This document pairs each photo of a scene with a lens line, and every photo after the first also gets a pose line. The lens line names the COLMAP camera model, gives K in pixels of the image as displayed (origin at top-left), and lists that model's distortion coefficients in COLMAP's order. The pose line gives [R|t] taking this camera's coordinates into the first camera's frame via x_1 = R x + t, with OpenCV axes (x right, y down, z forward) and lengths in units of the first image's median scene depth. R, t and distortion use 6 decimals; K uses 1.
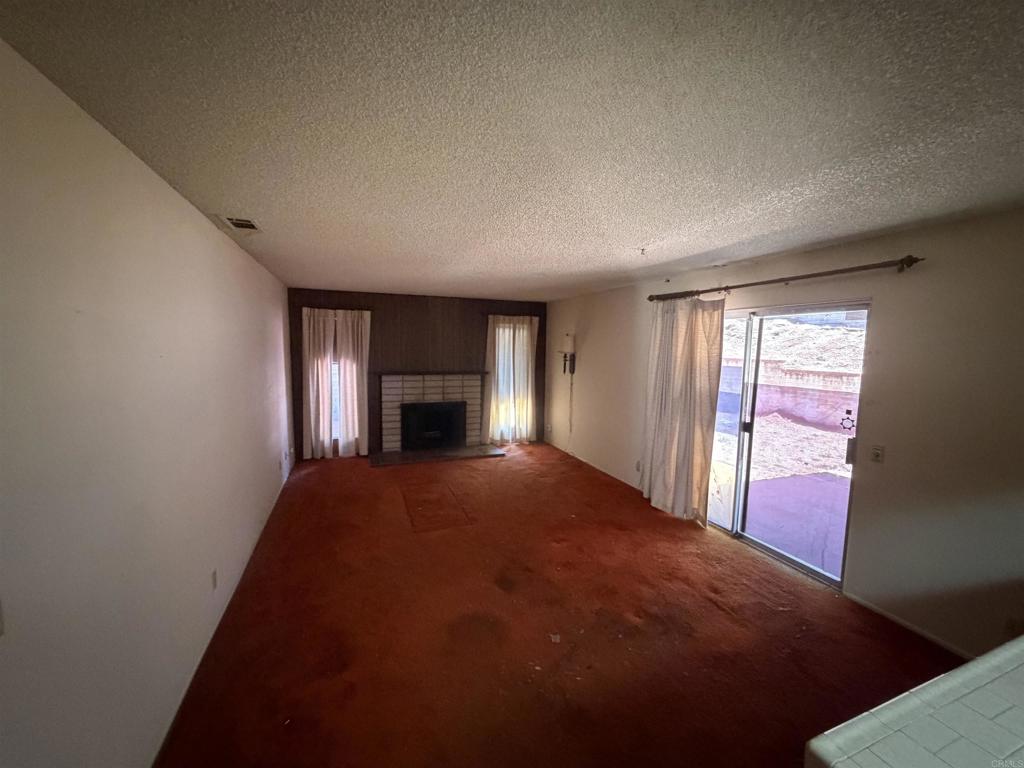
lens RADIAL K [[410.6, 0, 510.4], [0, 410.6, 386.6], [0, 0, 1]] dist [-0.001880, 0.000026]
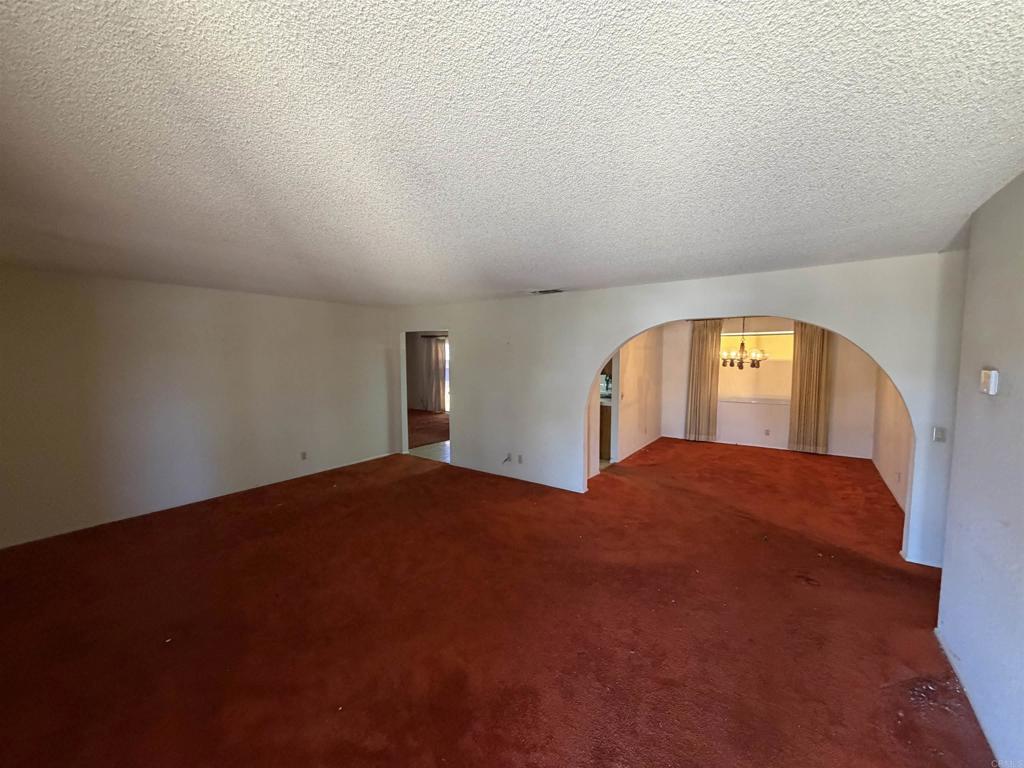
lens RADIAL K [[410.6, 0, 510.4], [0, 410.6, 386.6], [0, 0, 1]] dist [-0.001880, 0.000026]
pose [[0.823377, -0.040222, 0.566068, -0.817059], [0.074005, 0.996577, -0.036832, 0.290036], [-0.562649, 0.072218, 0.823535, -1.741318]]
